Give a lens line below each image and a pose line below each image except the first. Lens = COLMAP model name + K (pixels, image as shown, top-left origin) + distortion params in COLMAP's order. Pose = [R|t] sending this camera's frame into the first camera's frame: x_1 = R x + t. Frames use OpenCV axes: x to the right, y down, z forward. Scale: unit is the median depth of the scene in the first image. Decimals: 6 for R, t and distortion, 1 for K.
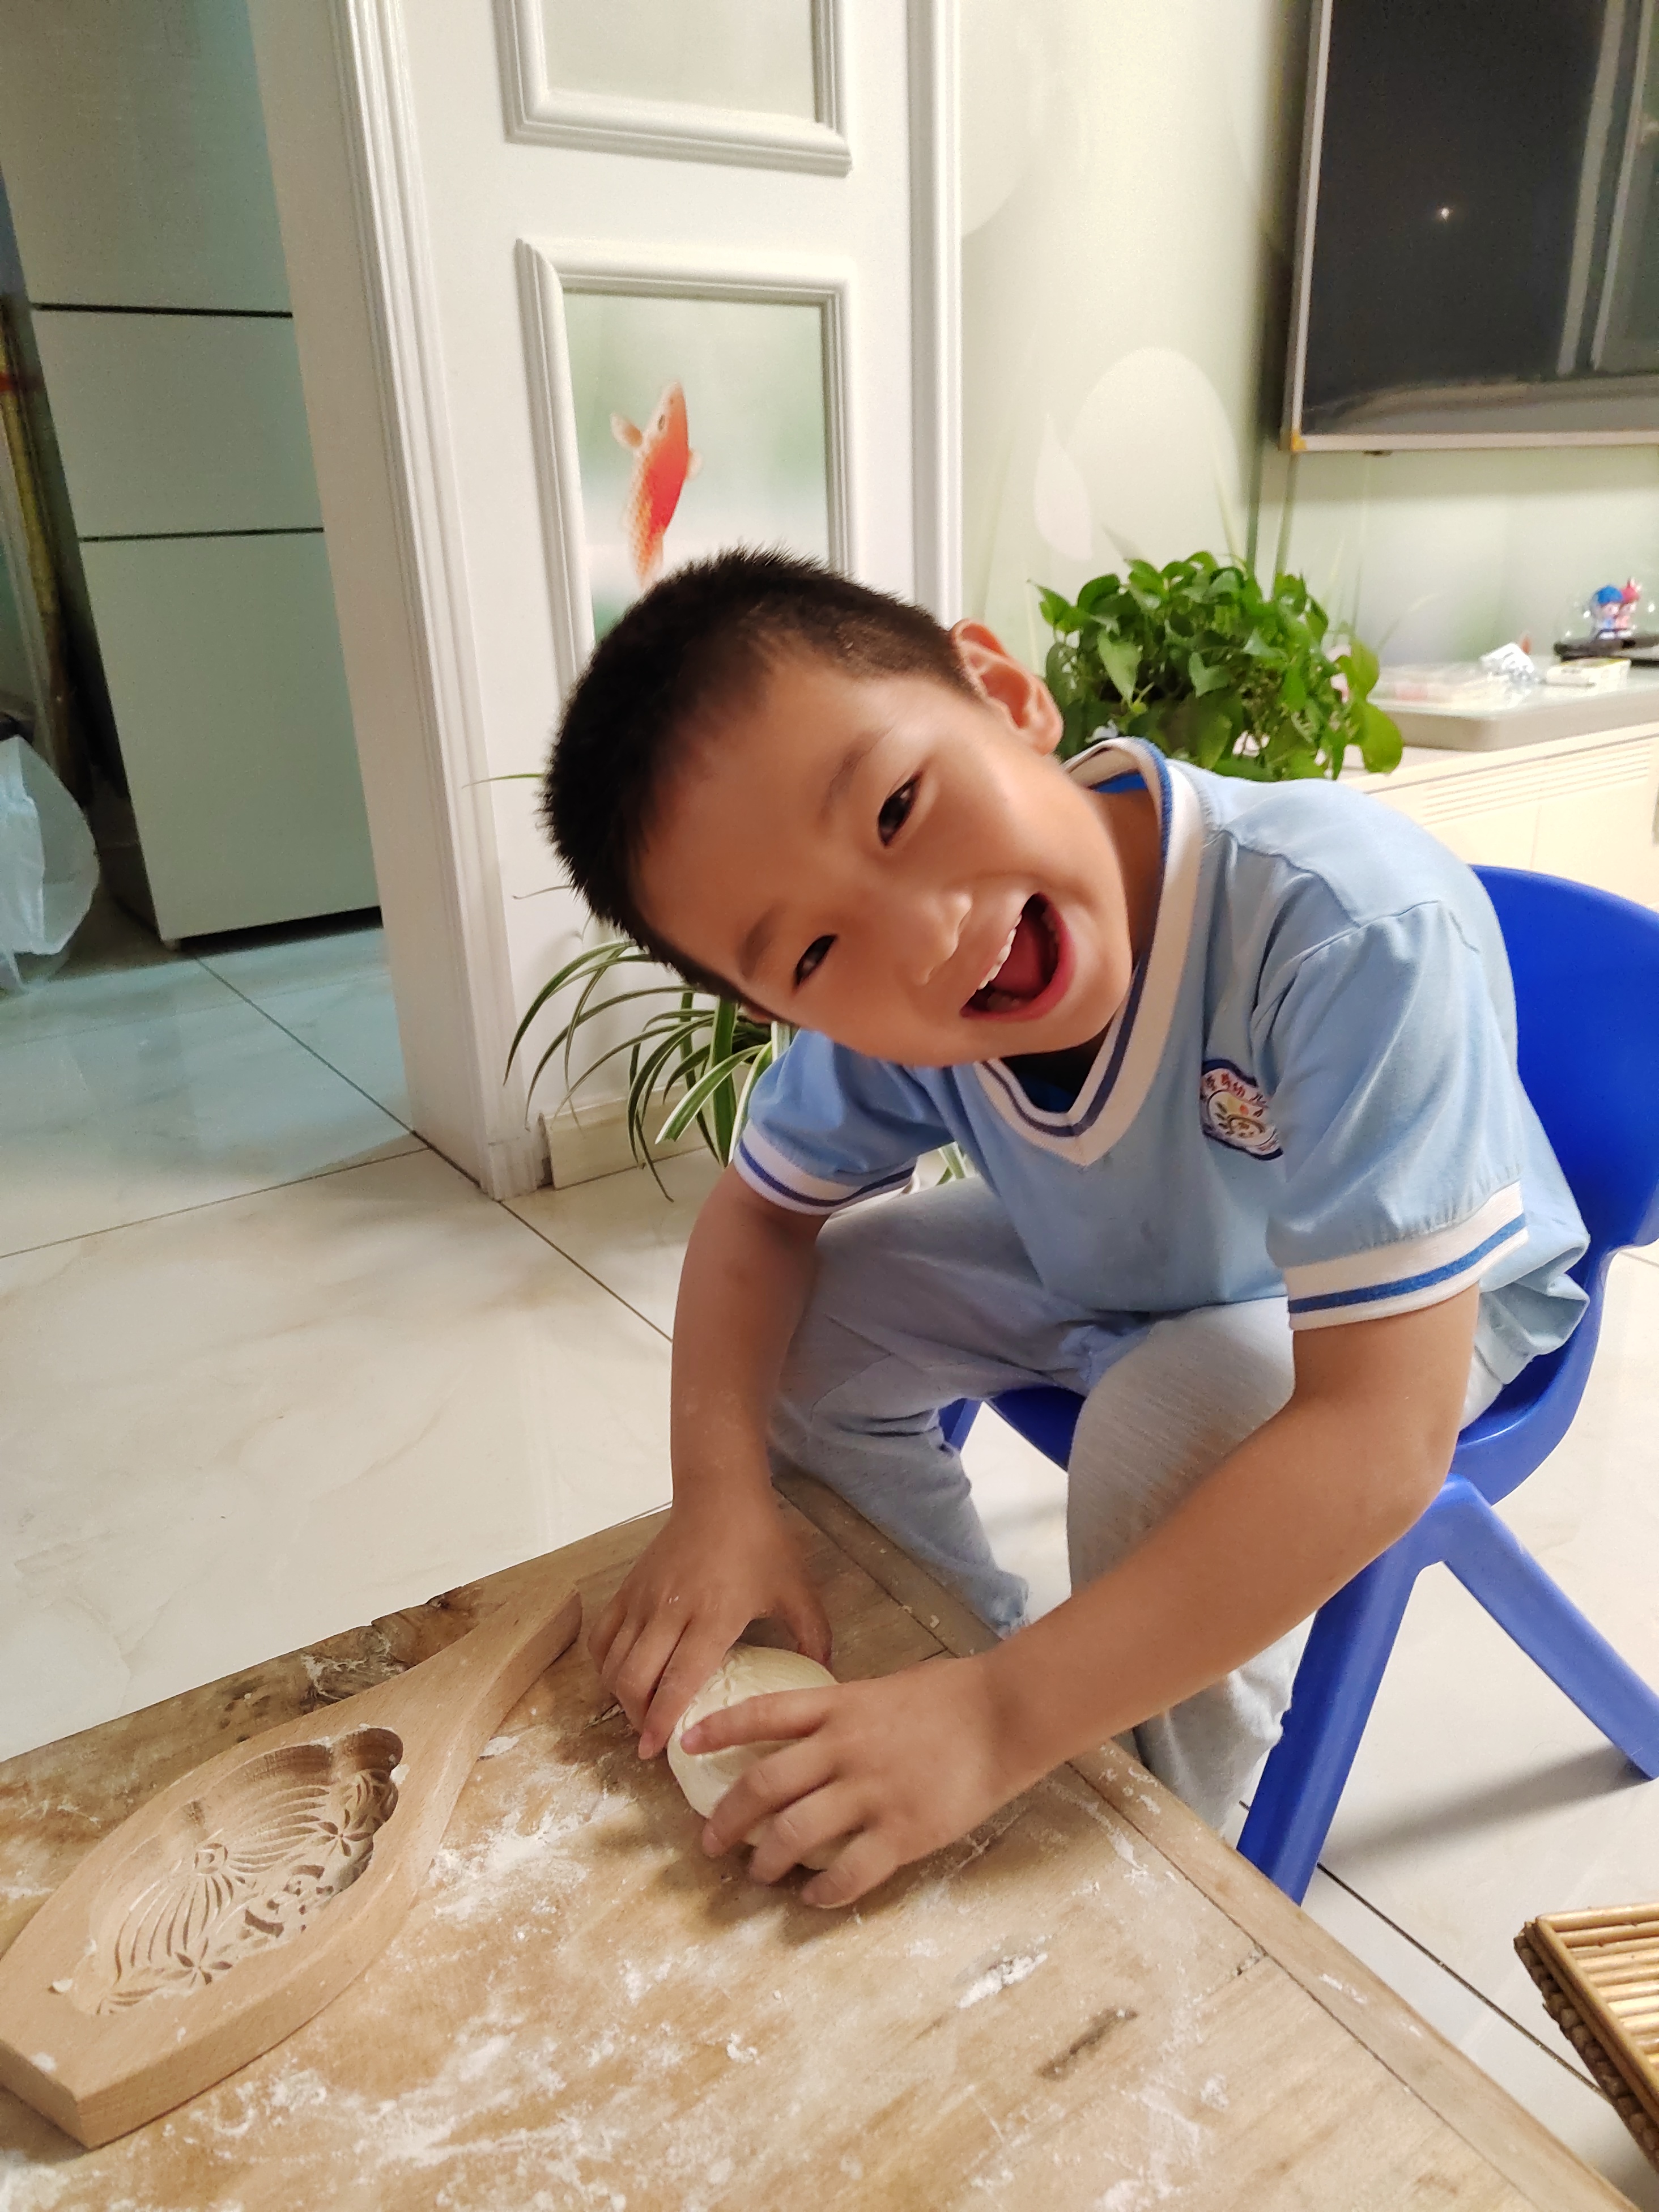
lens RADIAL K [[1505.4, 0, 826.8], [0, 1505.4, 1050.8], [0, 0, 1]] dist [0.009116, -0.008070]
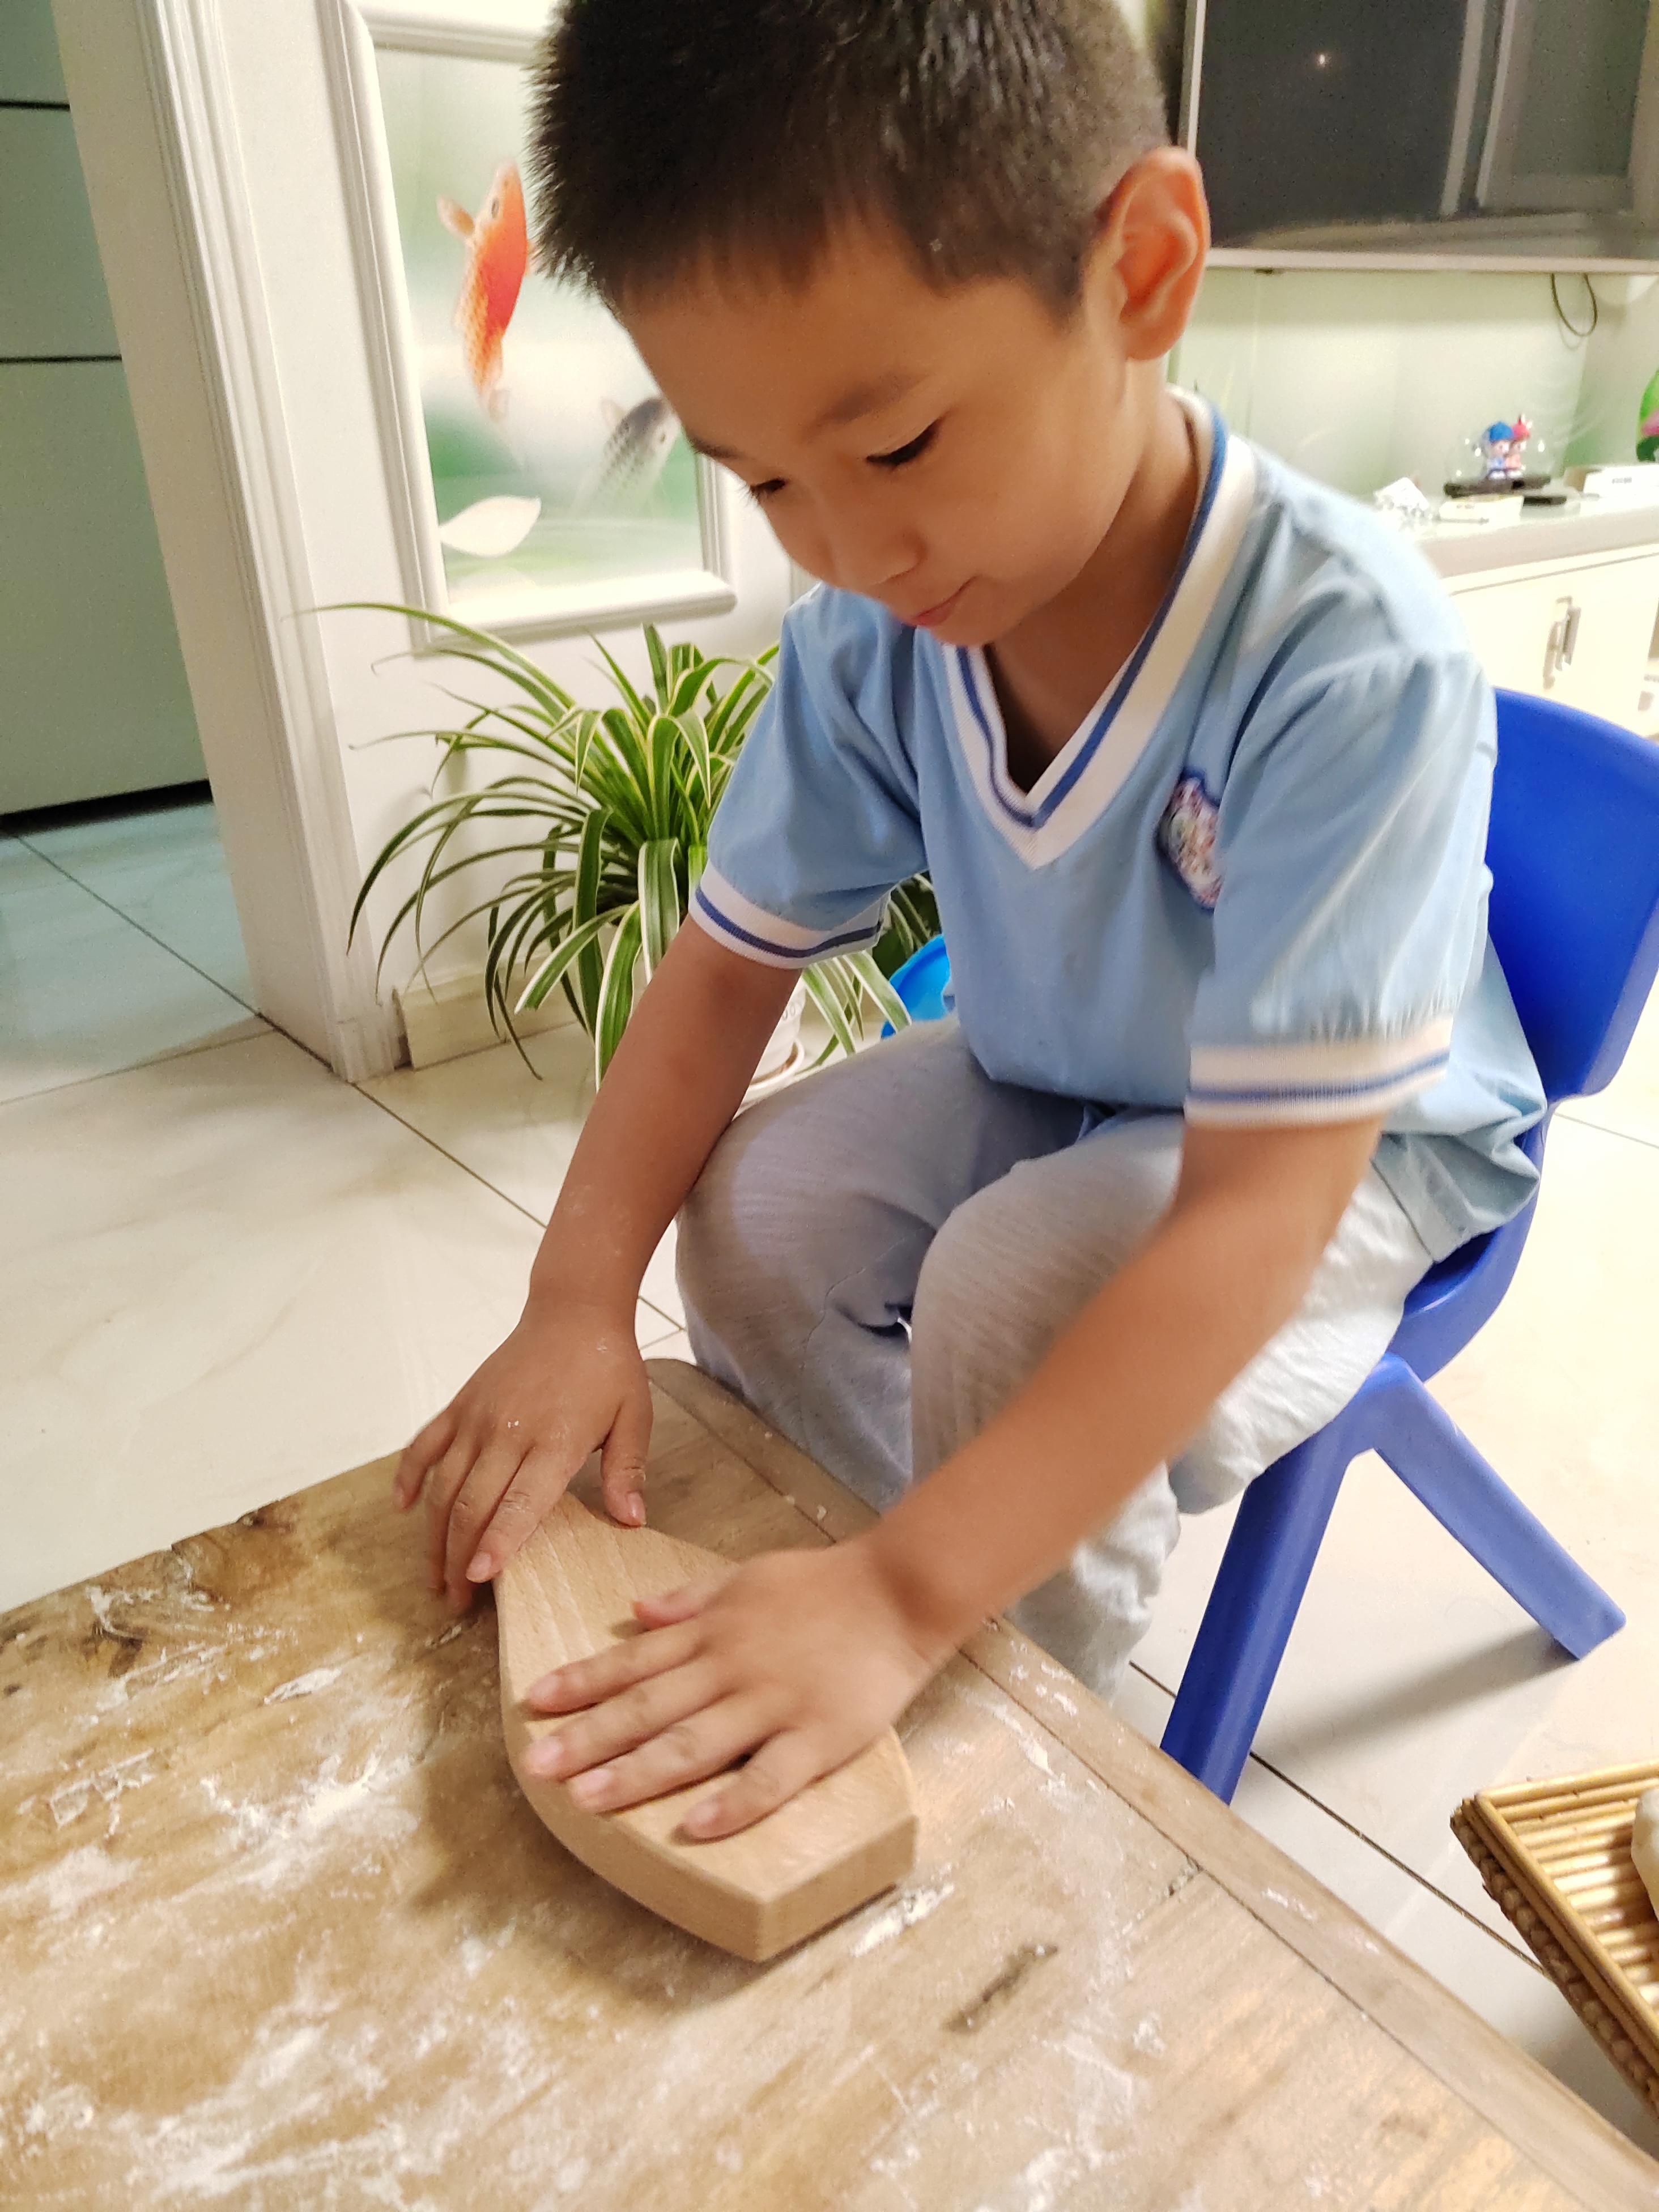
lens RADIAL K [[1503.2, 0, 825.9], [0, 1503.2, 1036.4], [0, 0, 1]] dist [0.000585, -0.000504]
pose [[0.996983, -0.025400, 0.073345, 0.019479], [0.020677, 0.997707, 0.064450, 0.048328], [-0.074814, -0.062739, 0.995222, 0.157909]]
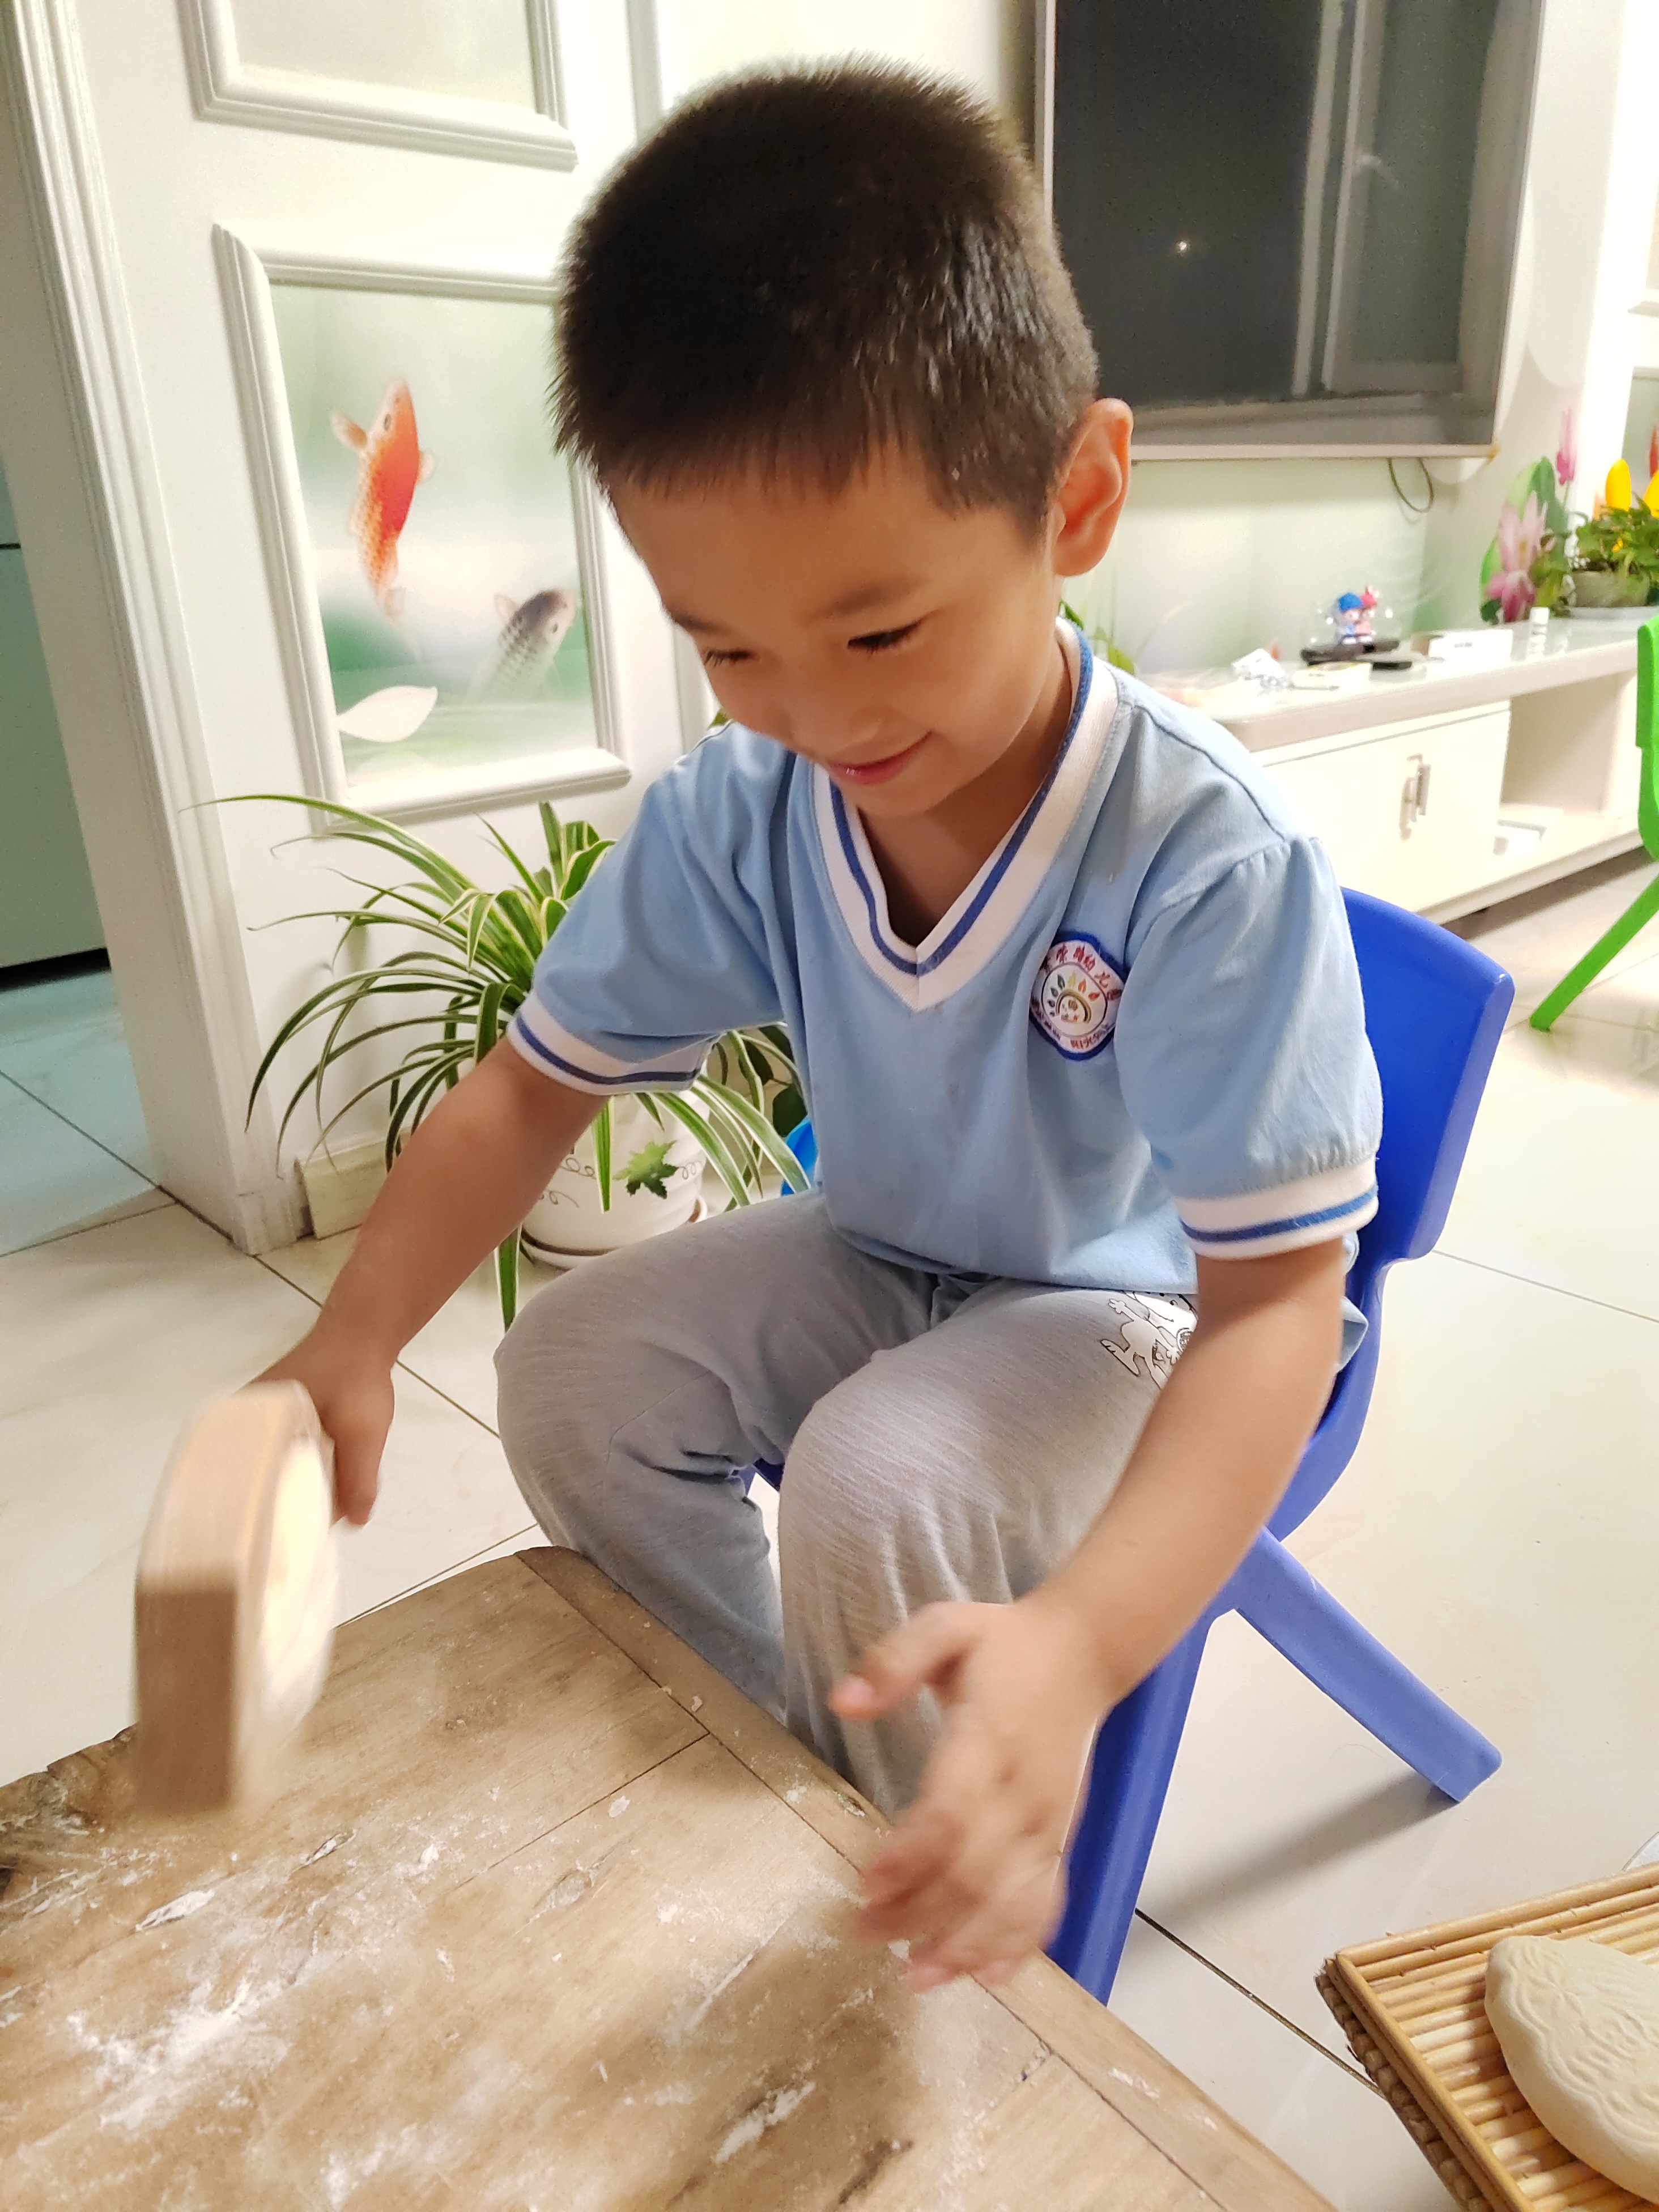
lens RADIAL K [[1503.2, 0, 825.9], [0, 1503.2, 1036.4], [0, 0, 1]] dist [0.000585, -0.000504]
pose [[0.991034, -0.044547, 0.125969, 0.061771], [0.047323, 0.998696, -0.019137, -0.002958], [-0.124952, 0.024926, 0.991850, 0.091125]]
